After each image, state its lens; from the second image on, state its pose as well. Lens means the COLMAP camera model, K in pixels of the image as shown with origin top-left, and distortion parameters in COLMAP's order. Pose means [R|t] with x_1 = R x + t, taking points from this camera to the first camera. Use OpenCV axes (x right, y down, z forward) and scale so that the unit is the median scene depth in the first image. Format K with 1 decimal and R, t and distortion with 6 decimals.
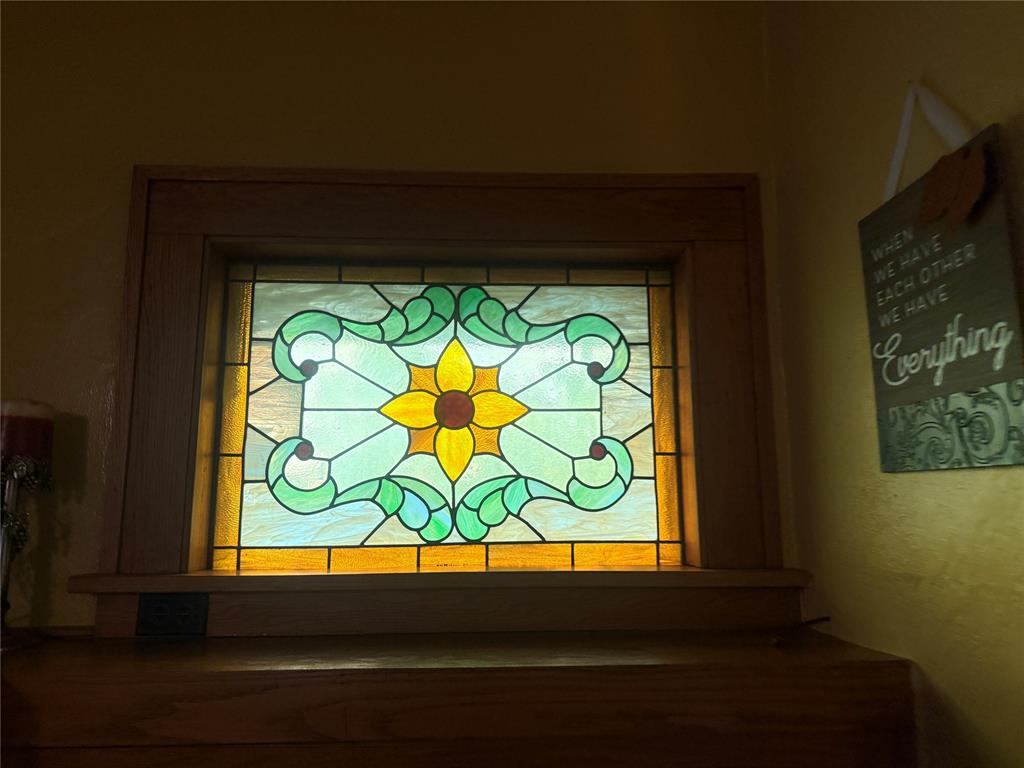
lens RADIAL K [[723.5, 0, 510.3], [0, 723.5, 393.1], [0, 0, 1]] dist [0.057564, -0.075445]
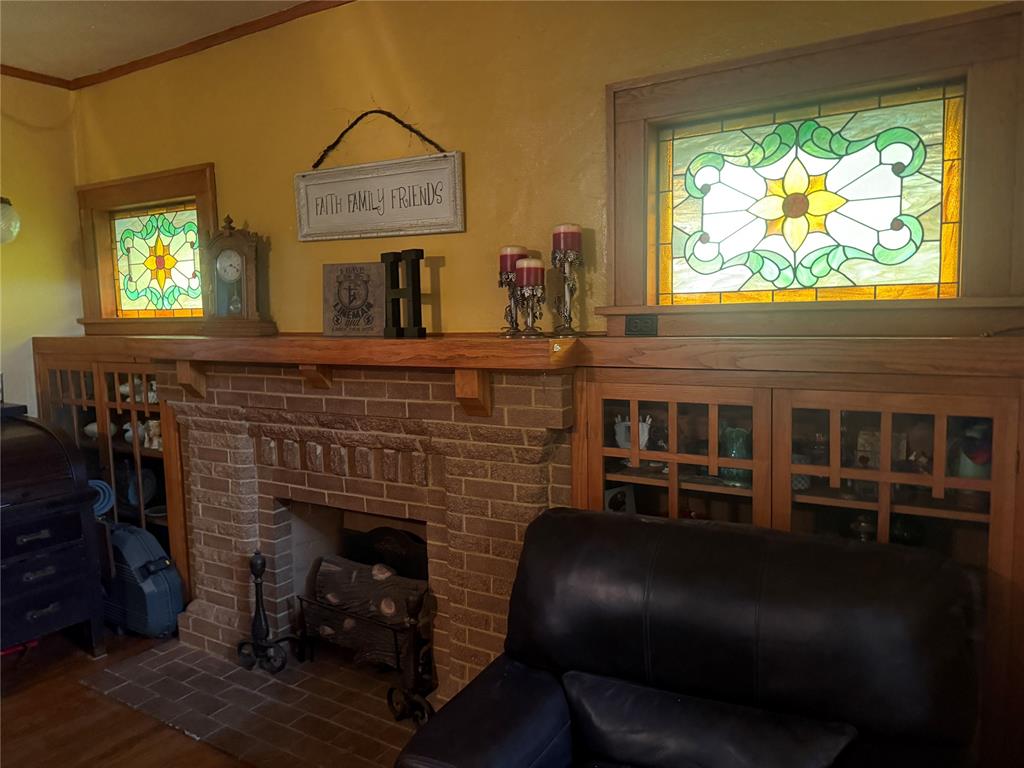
lens RADIAL K [[723.5, 0, 521.7], [0, 723.5, 380.5], [0, 0, 1]] dist [0.057564, -0.075445]
pose [[0.829960, 0.039568, -0.556417, 0.333523], [0.109151, 0.966679, 0.231554, -0.042831], [0.547039, -0.252914, 0.797987, -0.712022]]
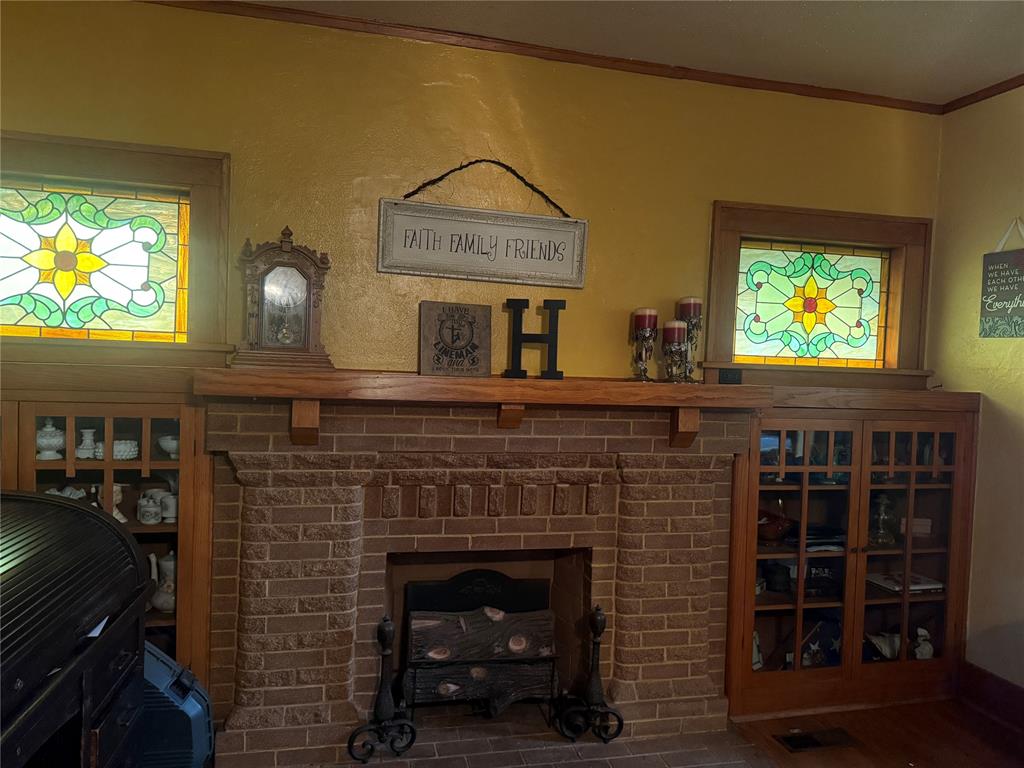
lens RADIAL K [[723.5, 0, 505.9], [0, 723.5, 382.5], [0, 0, 1]] dist [0.057564, -0.075445]
pose [[0.981718, 0.033382, 0.187389, -1.593601], [-0.068619, 0.980369, 0.184846, -0.110323], [-0.177540, -0.194325, 0.964737, -1.316771]]
